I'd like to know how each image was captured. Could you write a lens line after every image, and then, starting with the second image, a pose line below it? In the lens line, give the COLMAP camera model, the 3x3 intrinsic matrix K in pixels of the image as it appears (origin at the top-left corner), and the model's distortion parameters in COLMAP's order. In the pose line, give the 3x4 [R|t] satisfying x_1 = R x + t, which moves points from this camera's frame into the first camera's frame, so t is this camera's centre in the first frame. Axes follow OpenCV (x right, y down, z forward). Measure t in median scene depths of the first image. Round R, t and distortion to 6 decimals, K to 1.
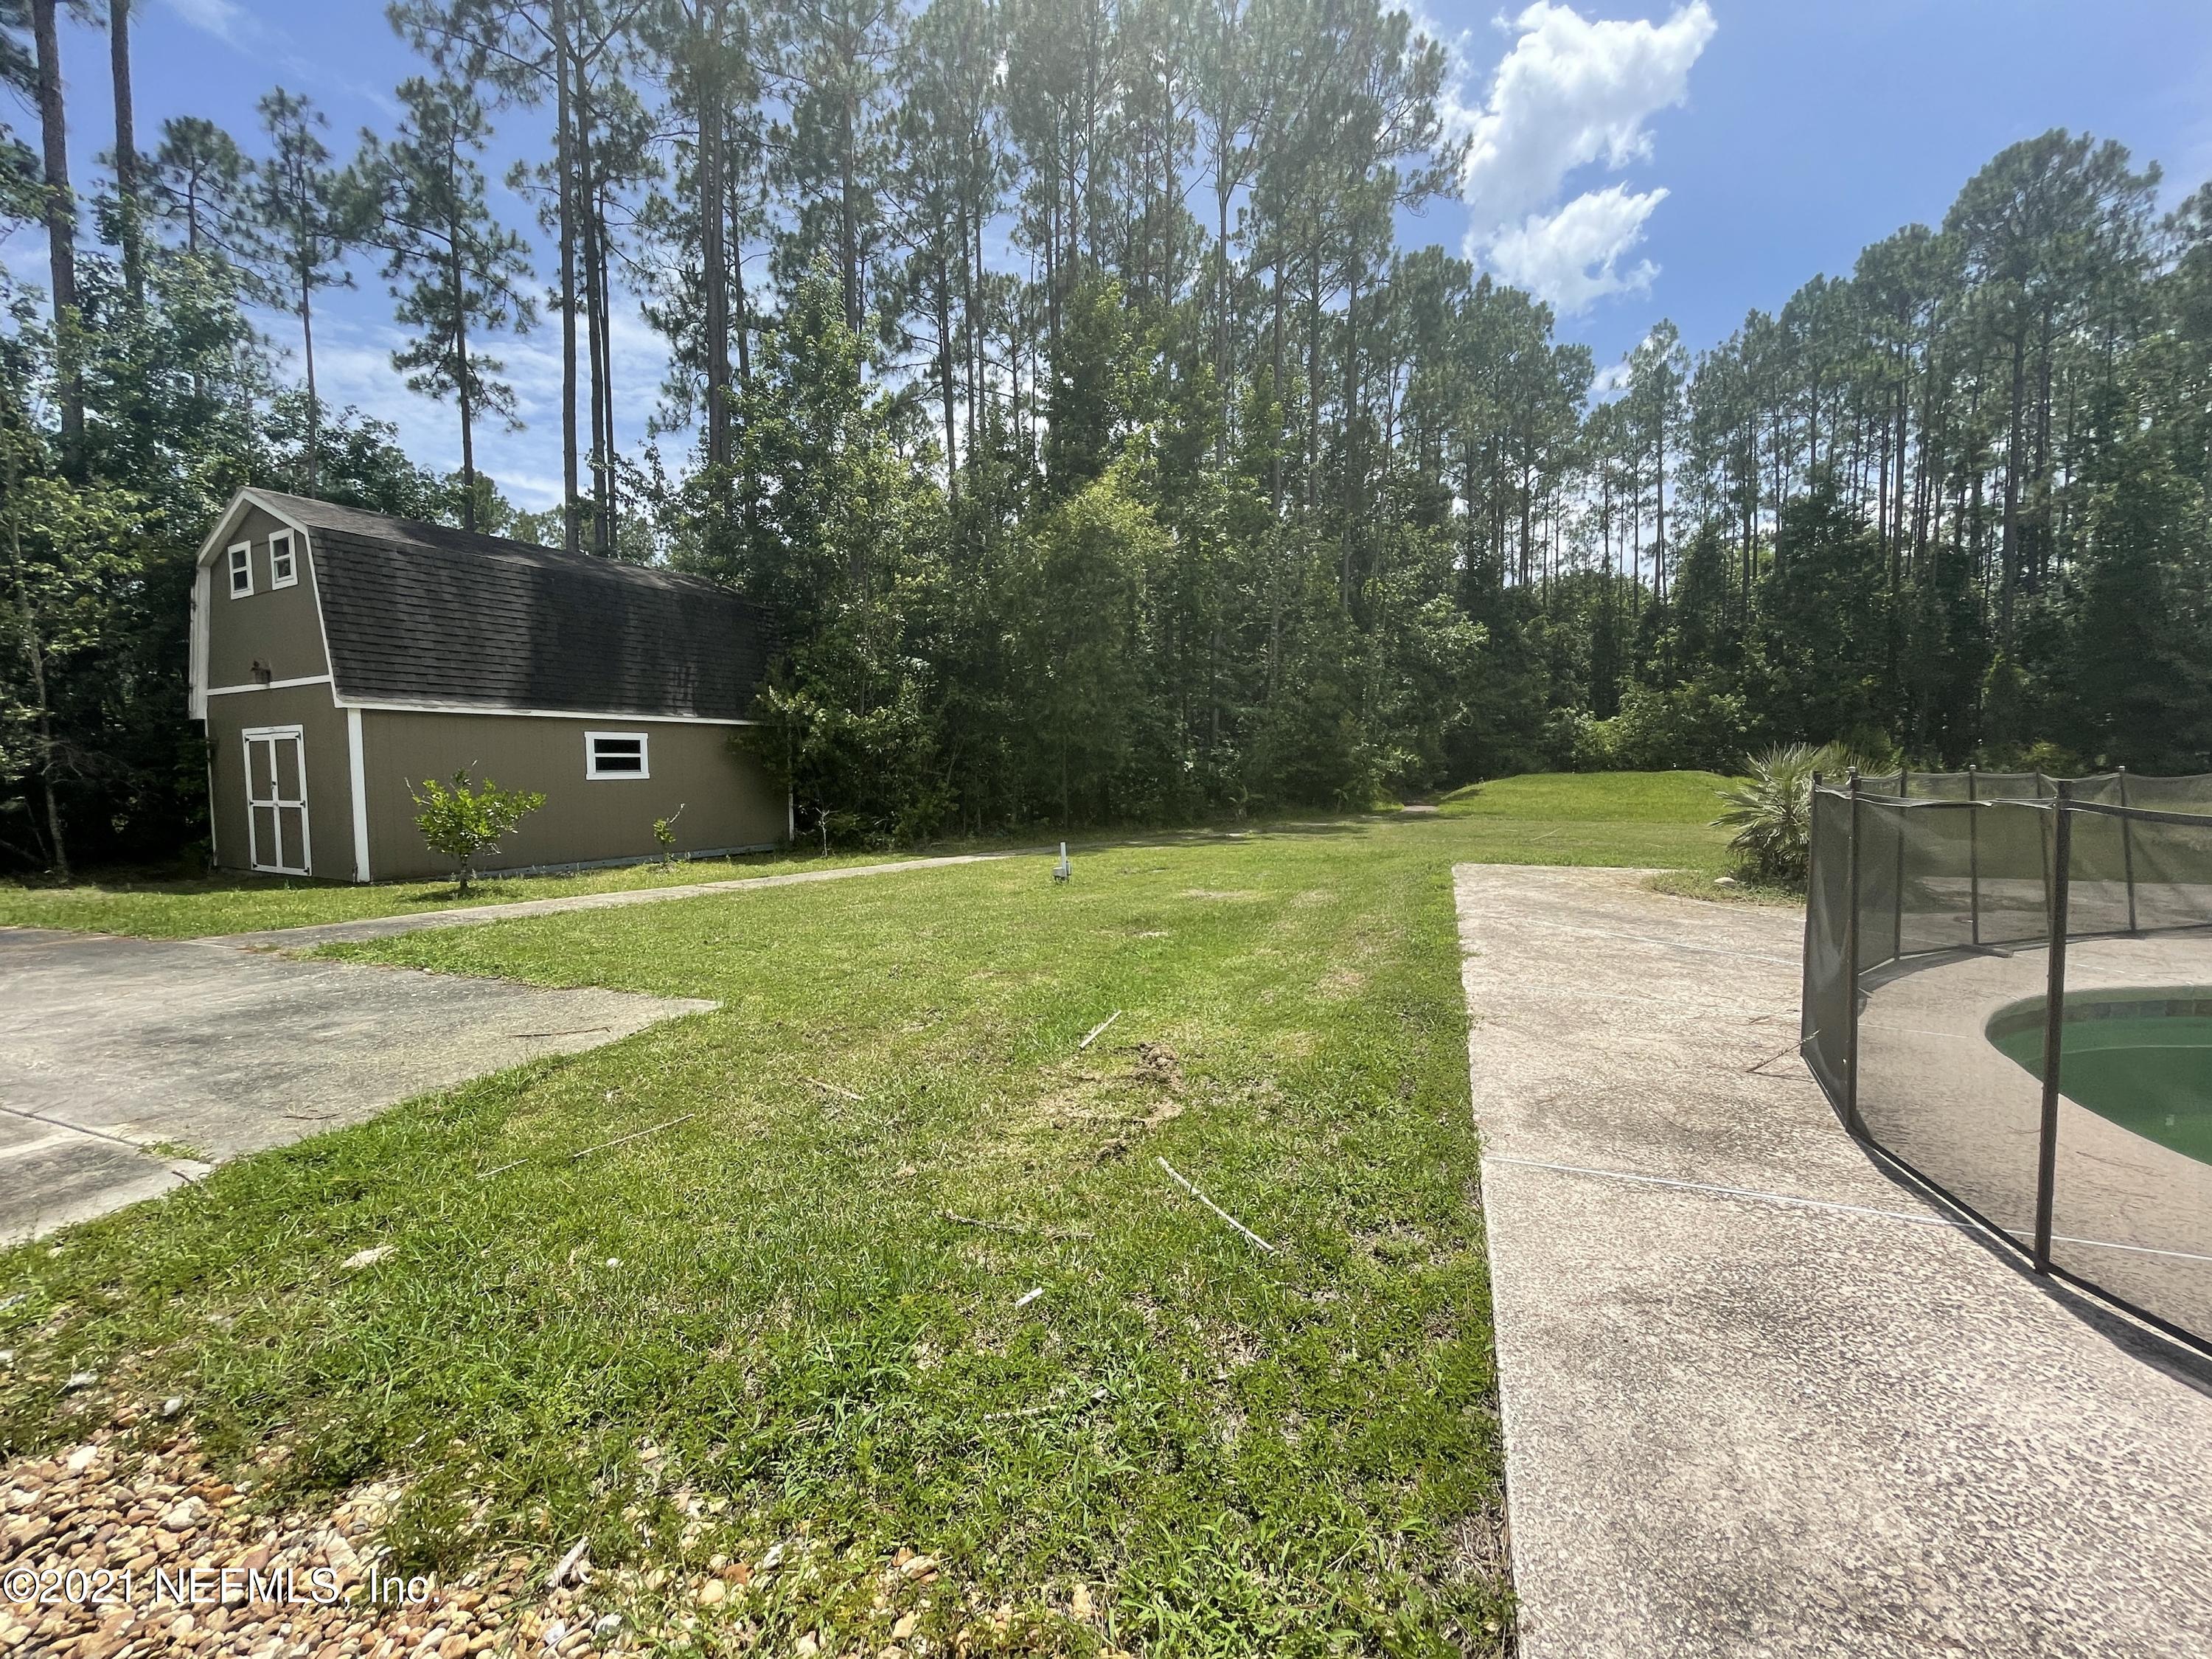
lens RADIAL K [[901.9, 0, 1103.2], [0, 901.9, 819.6], [0, 0, 1]] dist [0.001624, -0.000040]
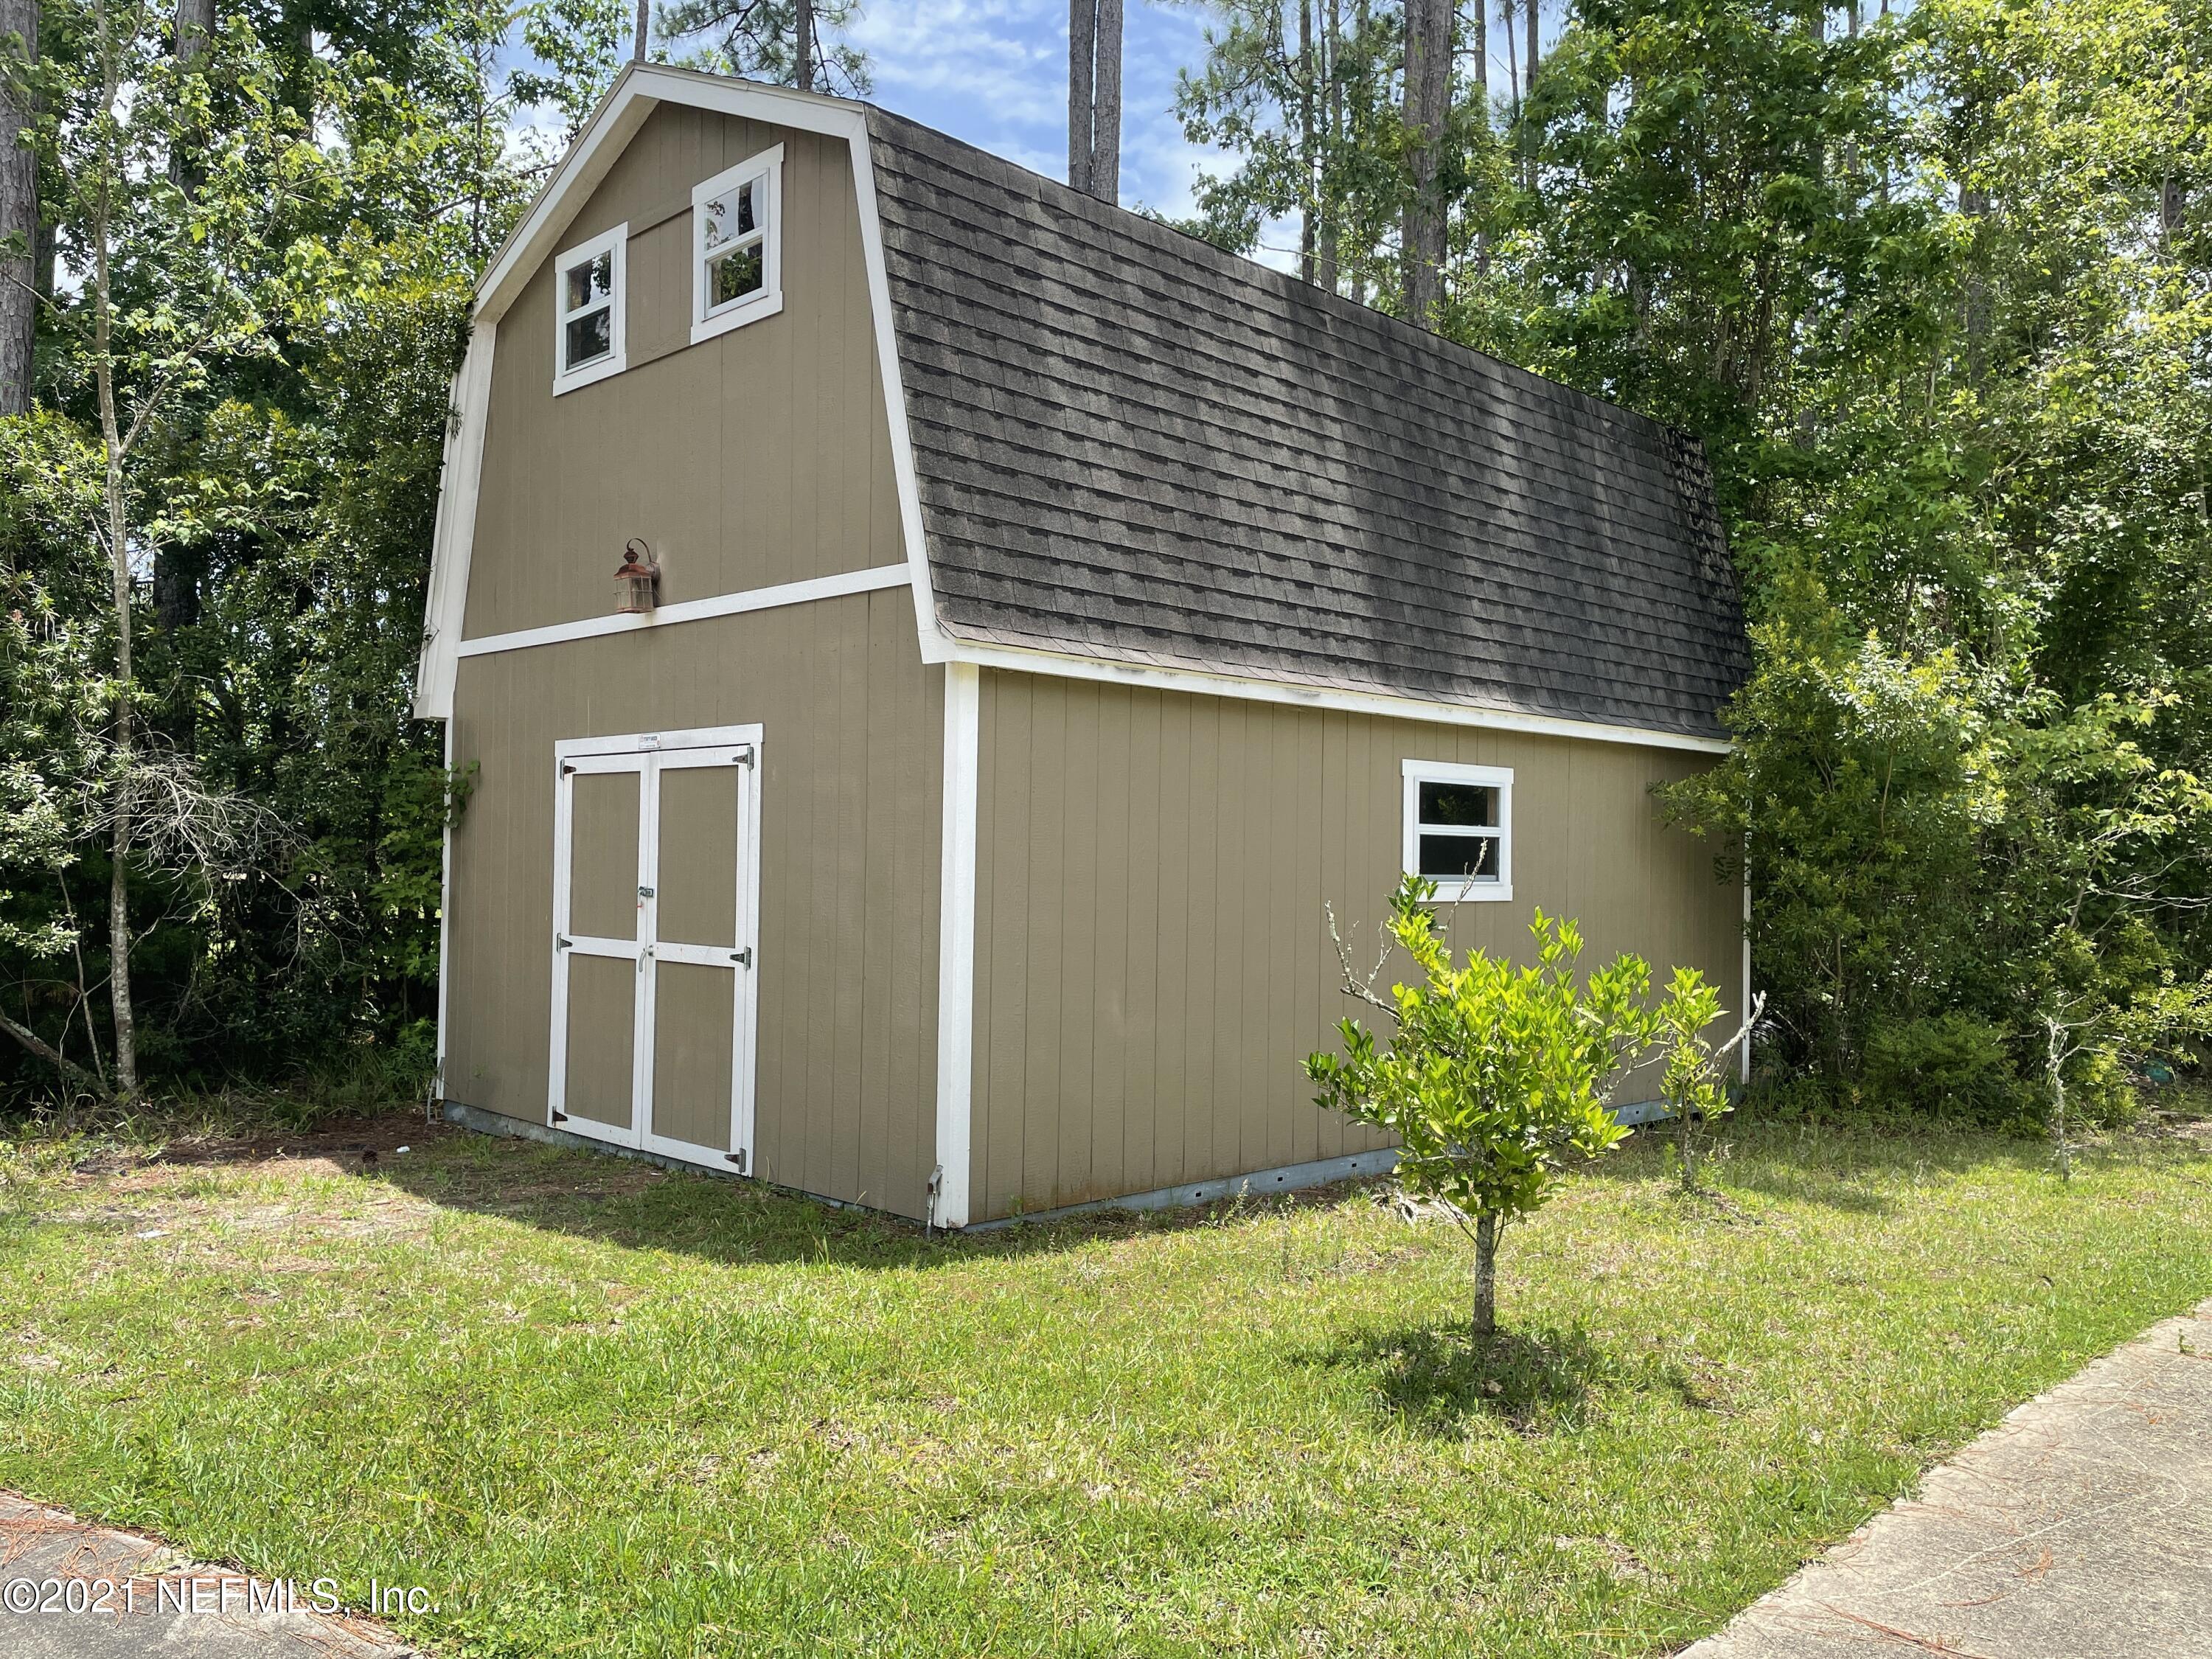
lens RADIAL K [[1679.3, 0, 1135.7], [0, 1679.3, 828.7], [0, 0, 1]] dist [0.104796, -0.134753]
pose [[0.960343, 0.019507, -0.278139, -0.545769], [-0.040739, 0.996661, -0.070763, -0.025625], [0.275830, 0.079288, 0.957931, 0.413810]]
